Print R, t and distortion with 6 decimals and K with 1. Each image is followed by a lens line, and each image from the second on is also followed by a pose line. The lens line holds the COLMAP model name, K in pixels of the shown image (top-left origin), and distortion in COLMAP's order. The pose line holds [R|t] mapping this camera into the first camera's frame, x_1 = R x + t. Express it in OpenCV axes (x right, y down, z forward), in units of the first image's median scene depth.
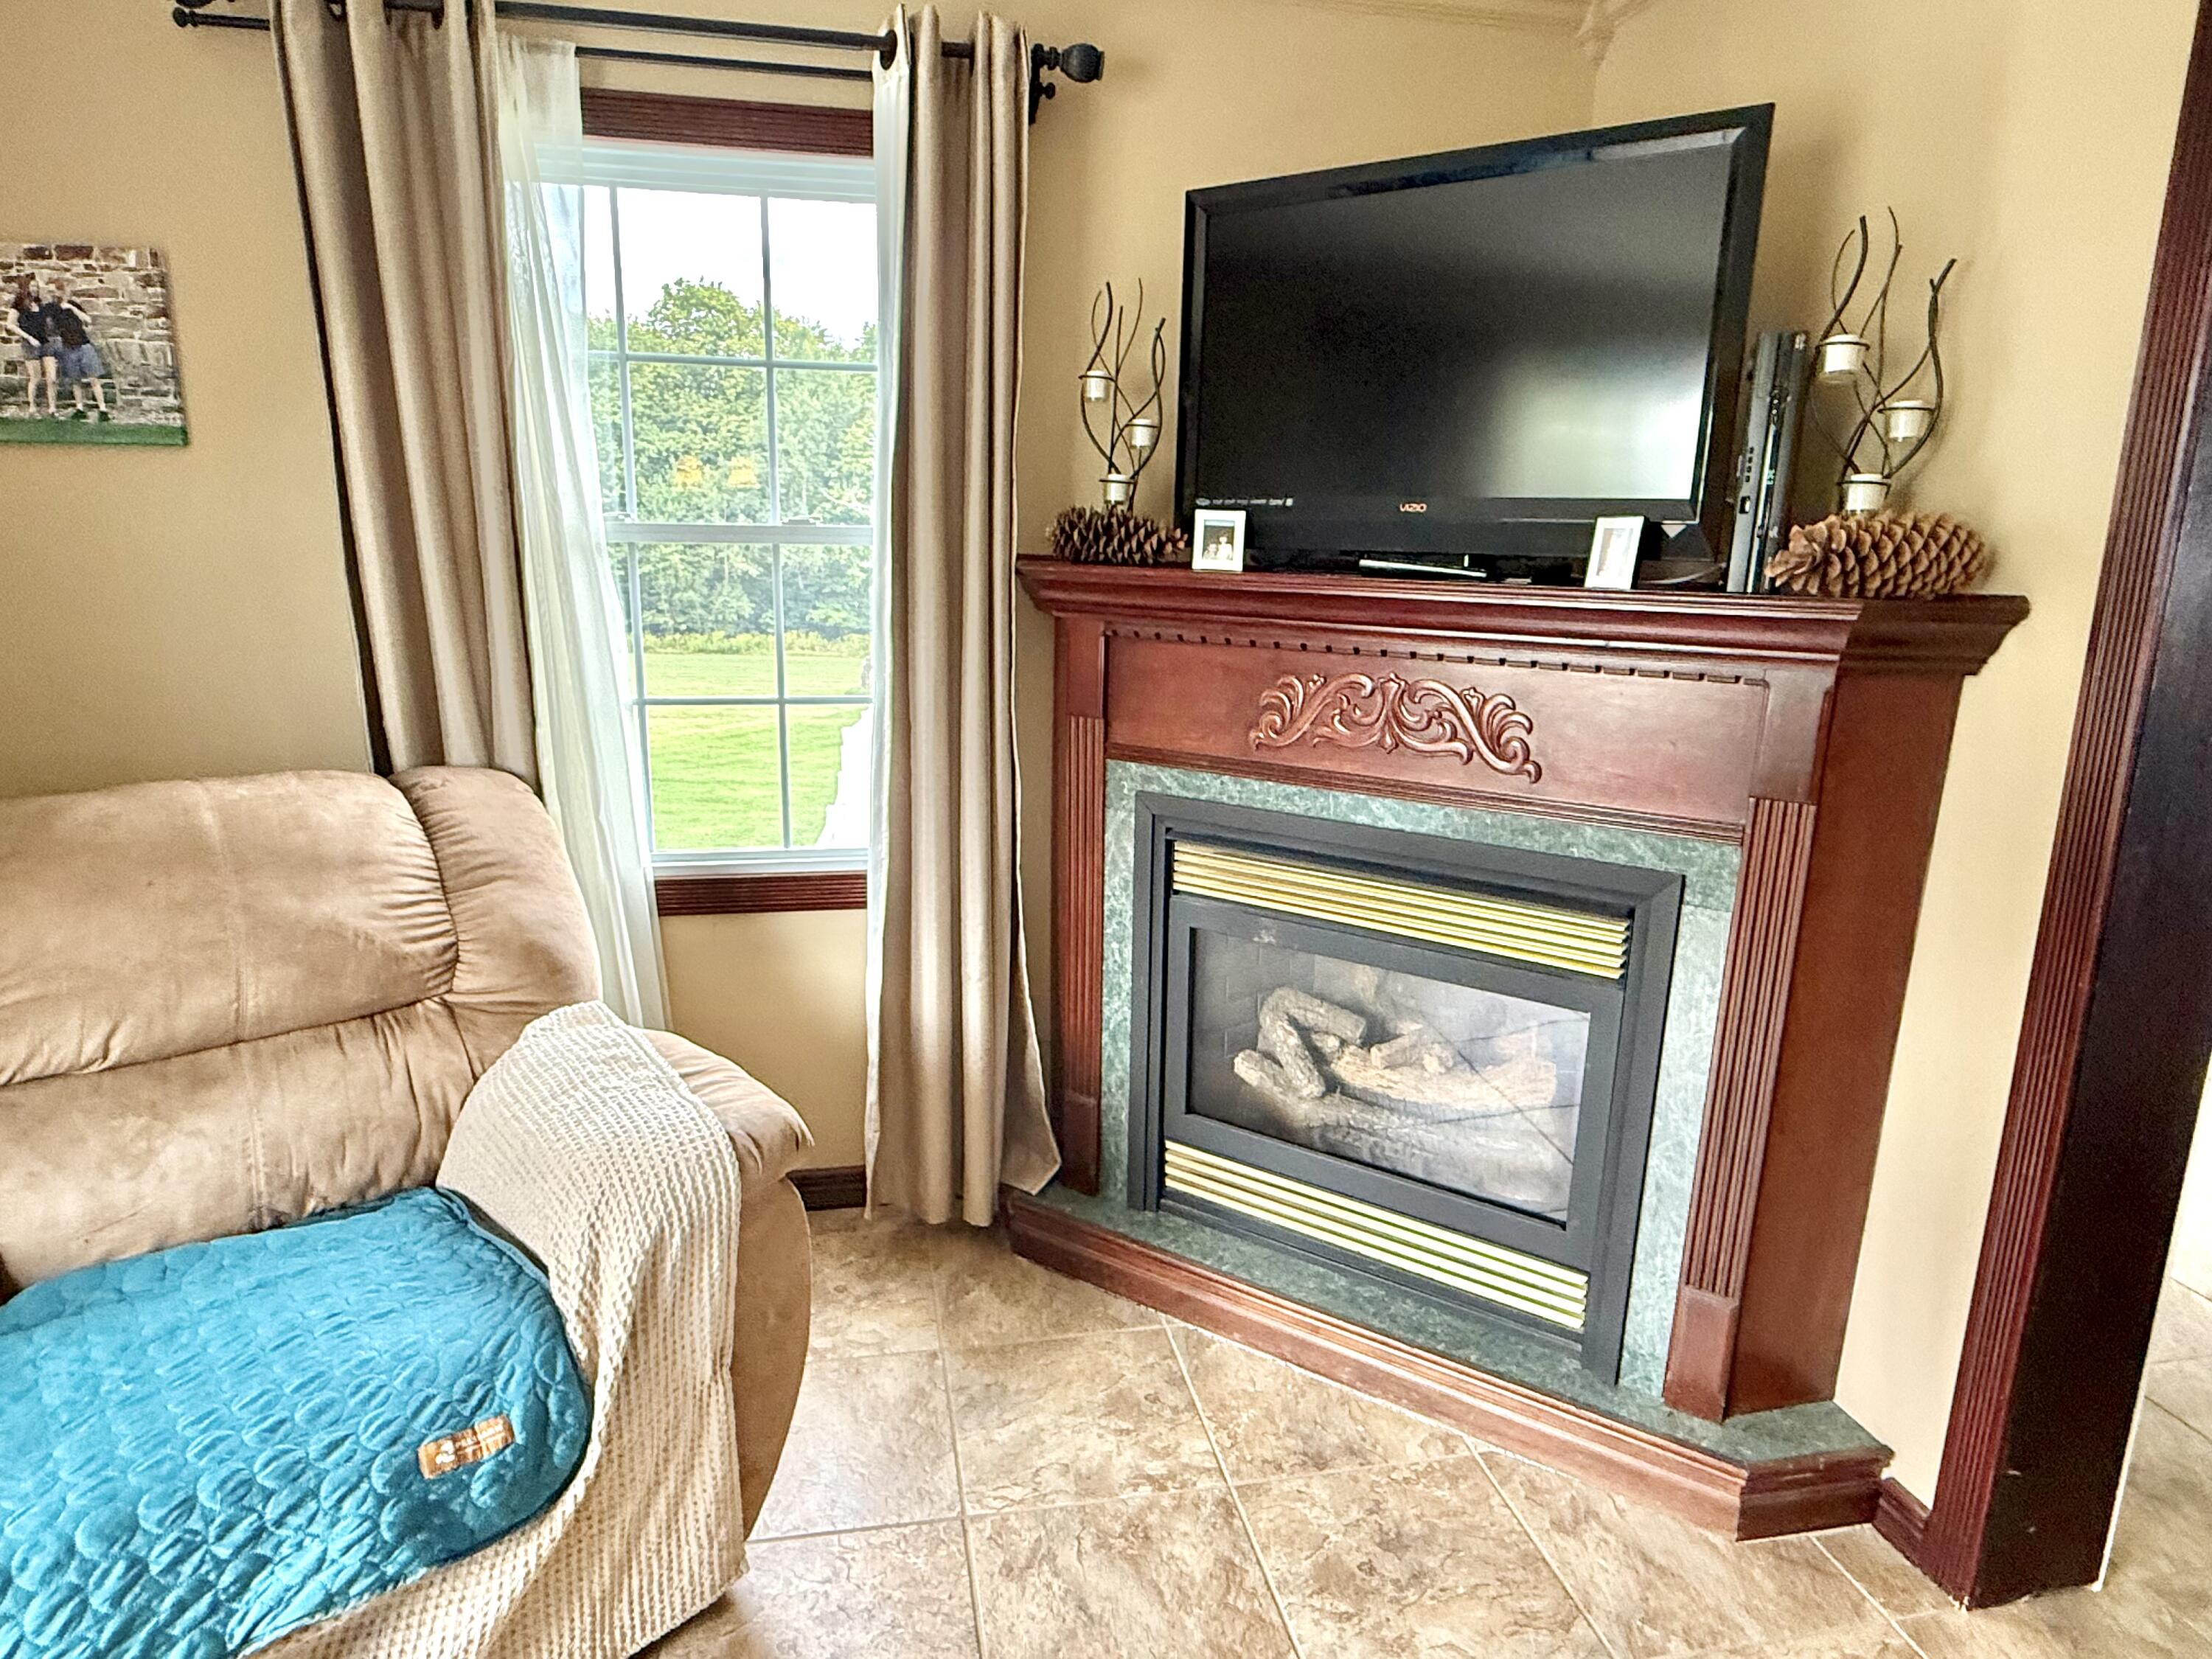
lens RADIAL K [[1299.3, 0, 1091.2], [0, 1299.3, 827.5], [0, 0, 1]] dist [-0.002773, 0.001732]
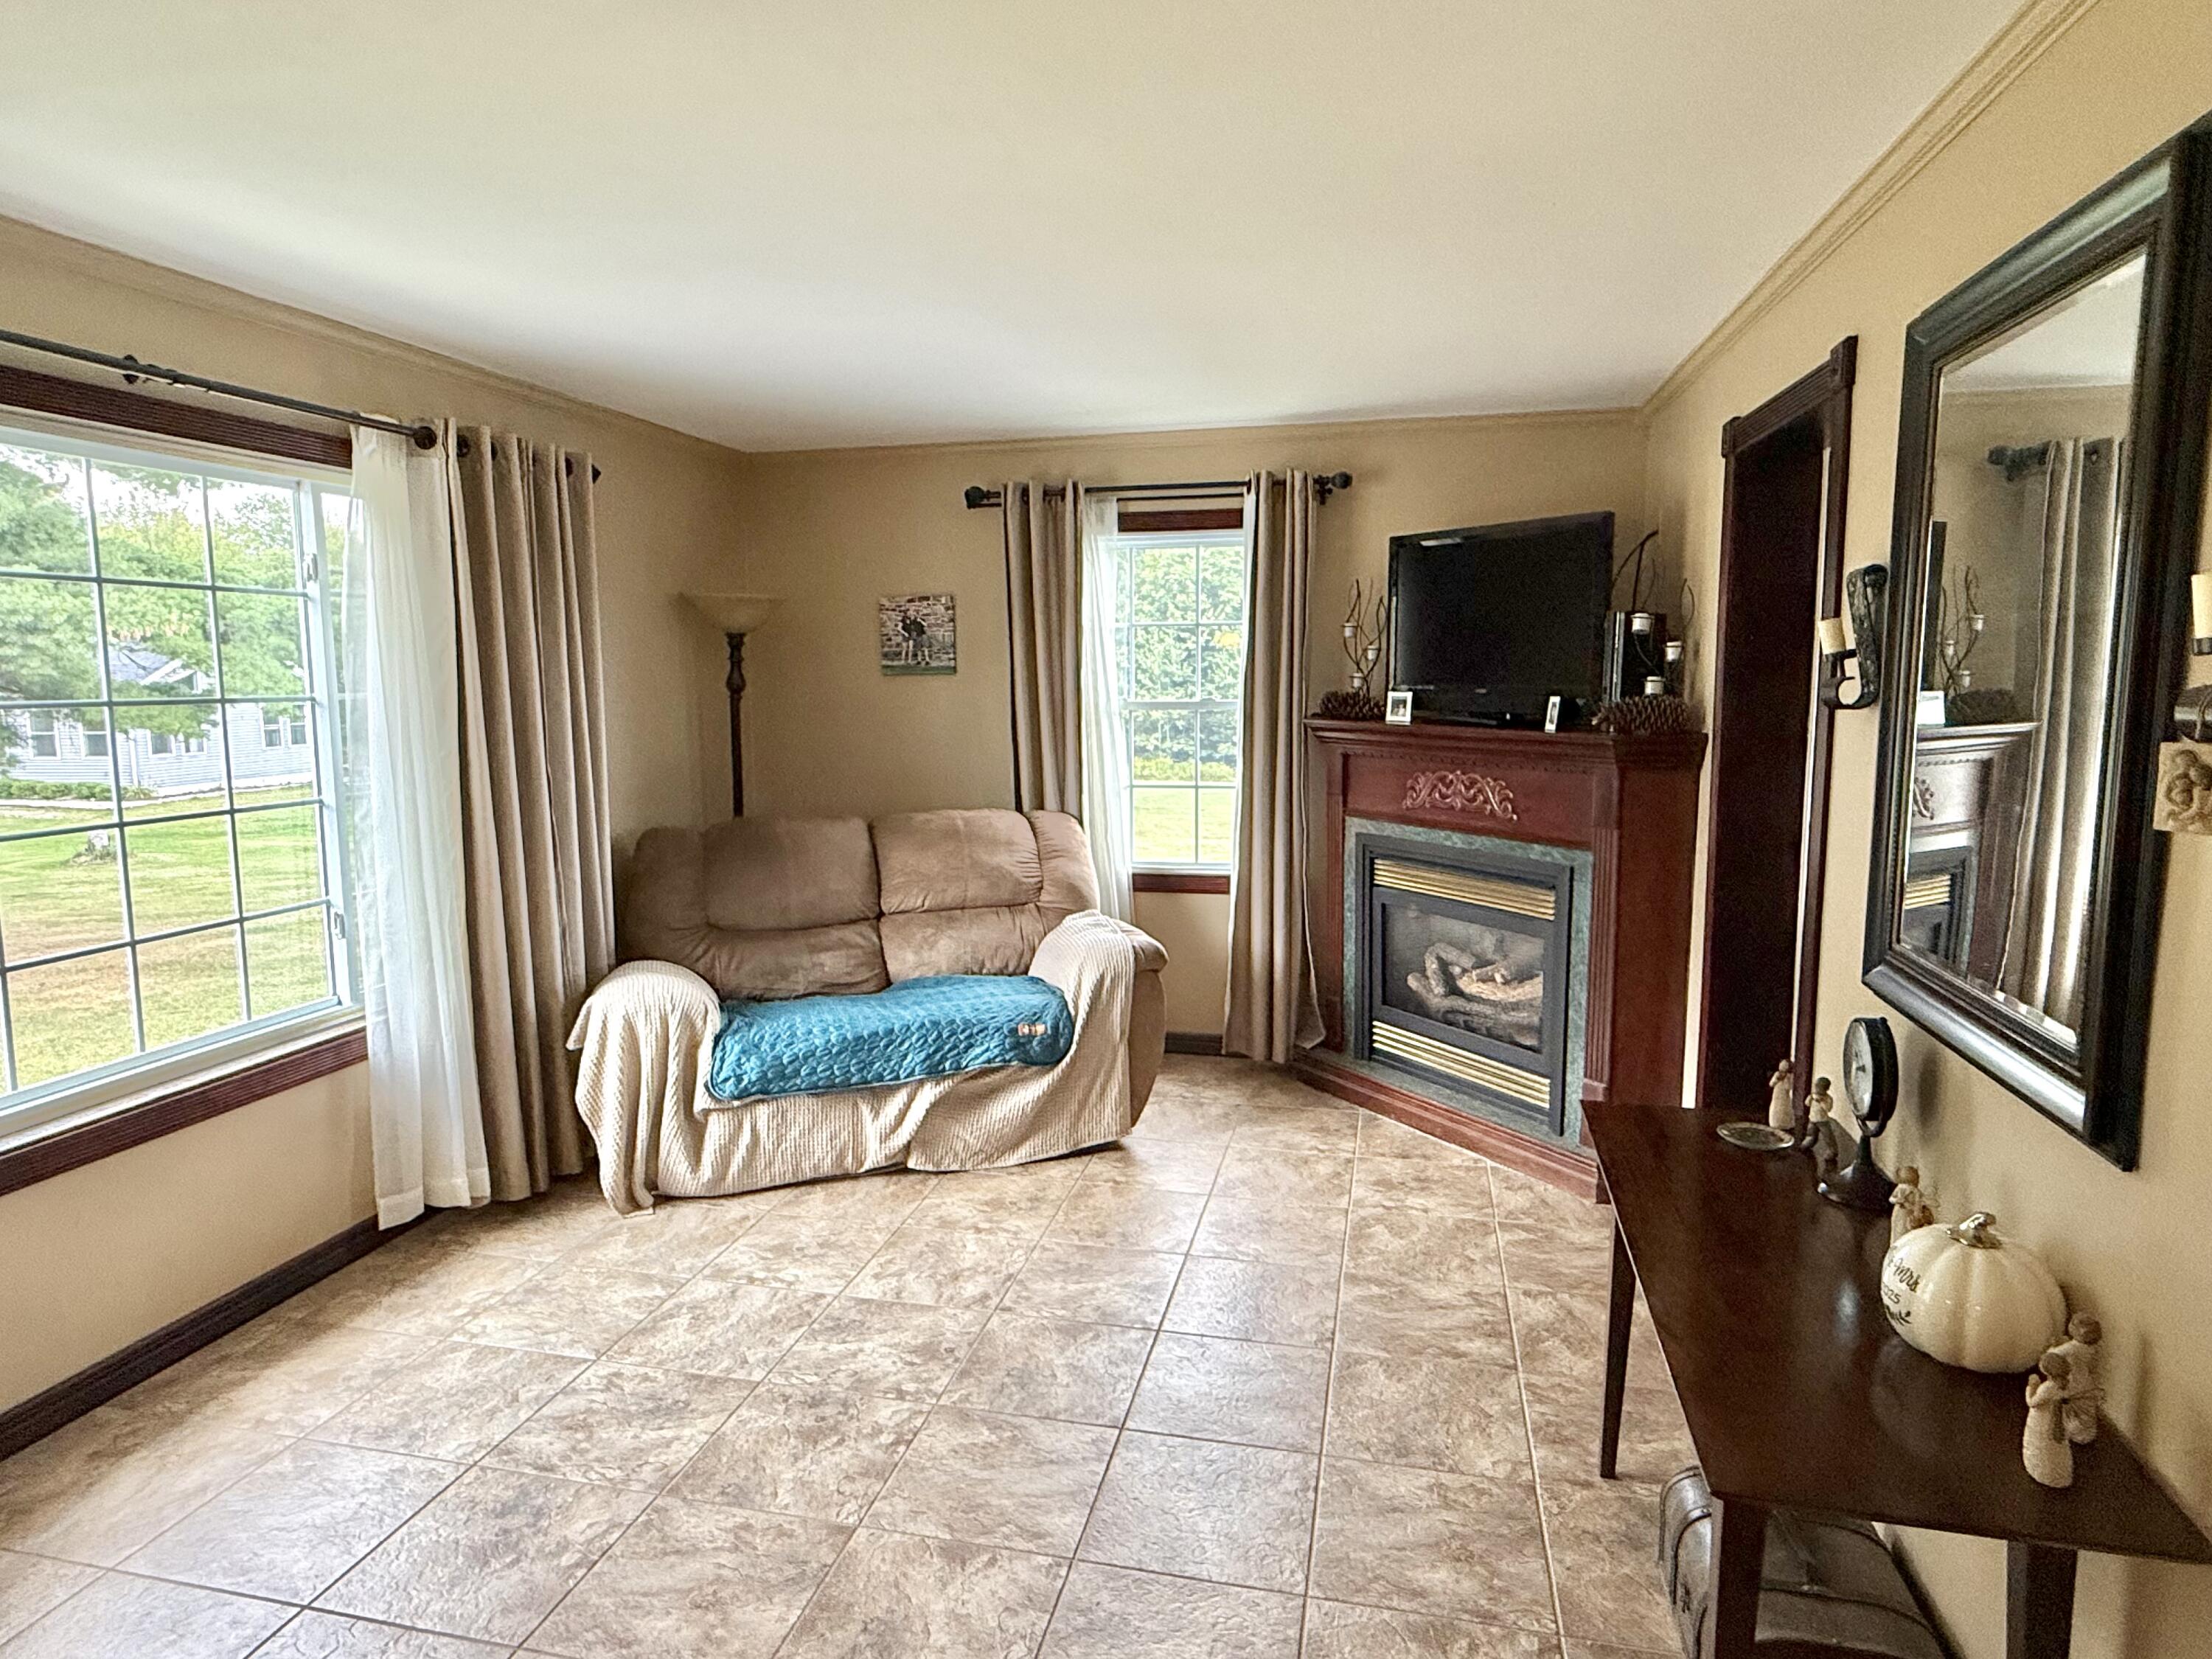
lens RADIAL K [[1299.3, 0, 1091.2], [0, 1299.3, 827.5], [0, 0, 1]] dist [-0.002773, 0.001732]
pose [[0.908105, 0.024788, -0.418008, 0.526834], [-0.066414, 0.994137, -0.085329, 0.170853], [0.413442, 0.105250, 0.904427, -1.014906]]
